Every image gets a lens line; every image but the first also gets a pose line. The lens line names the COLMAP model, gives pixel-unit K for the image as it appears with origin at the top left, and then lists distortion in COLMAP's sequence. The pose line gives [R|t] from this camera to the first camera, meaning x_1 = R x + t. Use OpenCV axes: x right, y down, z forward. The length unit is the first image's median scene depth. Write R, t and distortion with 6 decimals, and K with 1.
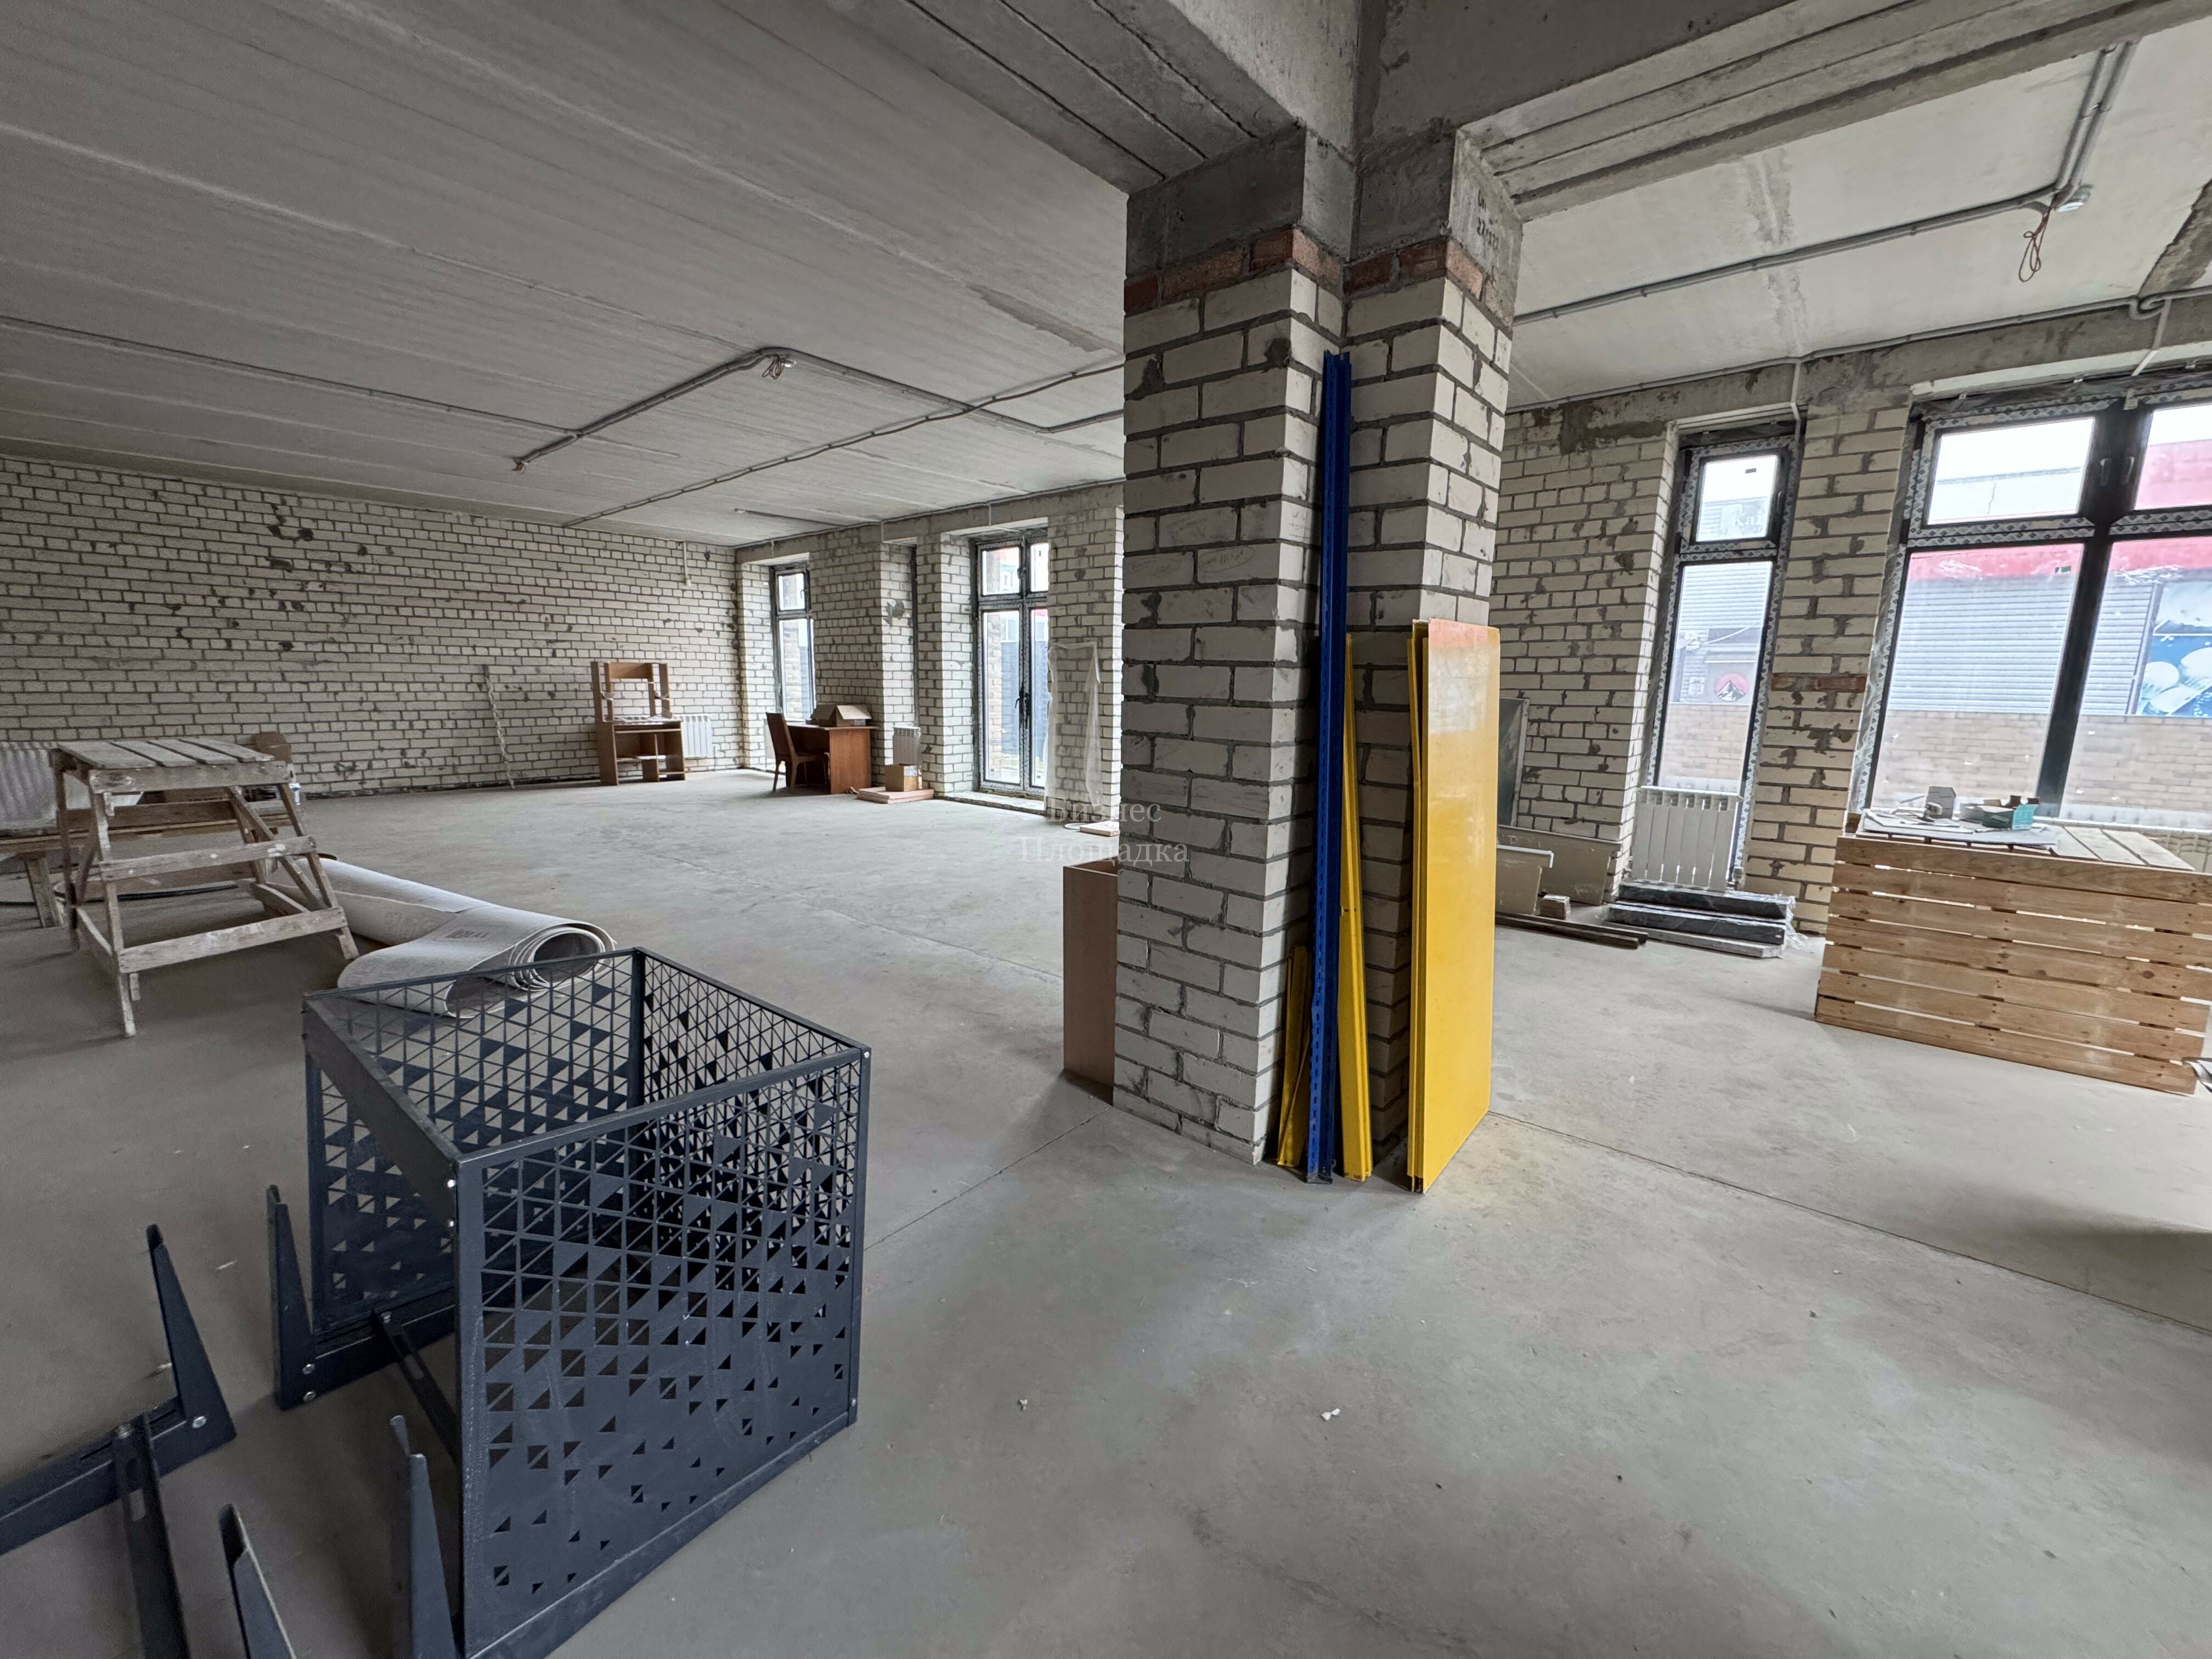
lens RADIAL K [[878.4, 0, 1108.3], [0, 878.4, 826.2], [0, 0, 1]] dist [-0.002116, 0.000081]
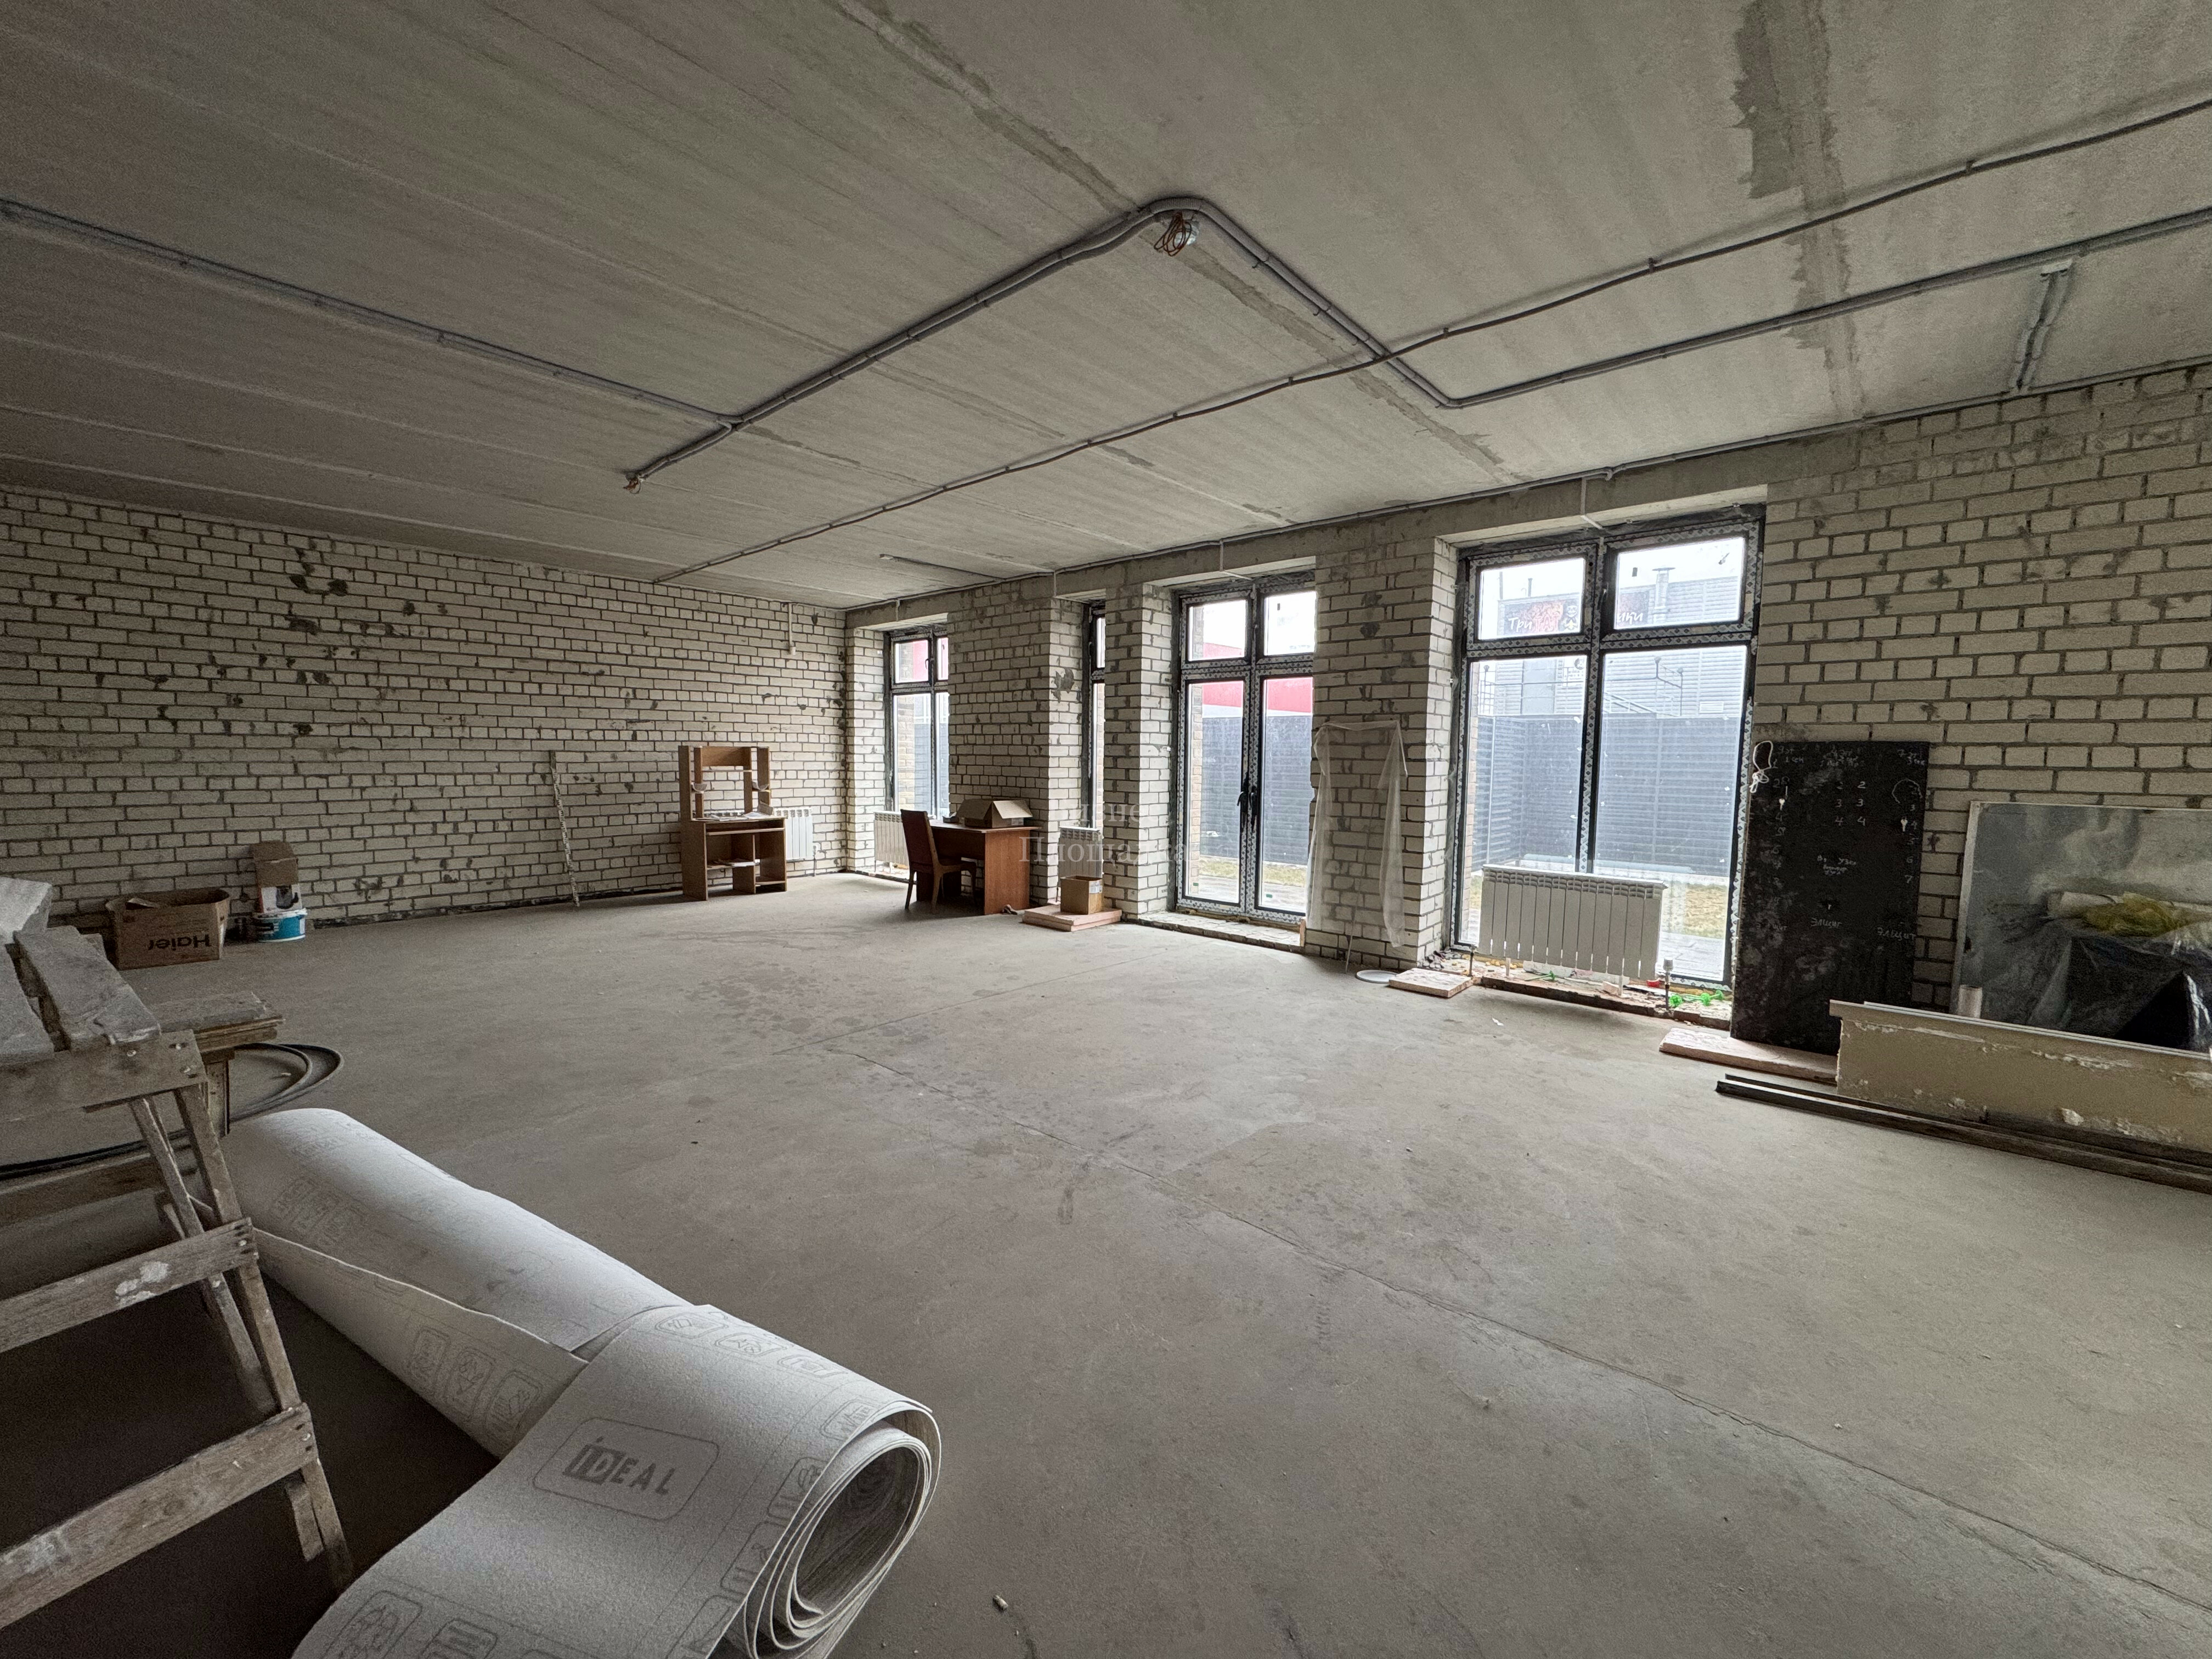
lens RADIAL K [[878.4, 0, 1112.6], [0, 878.4, 828.0], [0, 0, 1]] dist [-0.002116, 0.000081]
pose [[0.999862, -0.001680, -0.016509, -0.203929], [0.000331, 0.996683, -0.081380, -0.053401], [0.016591, 0.081363, 0.996546, 0.239279]]
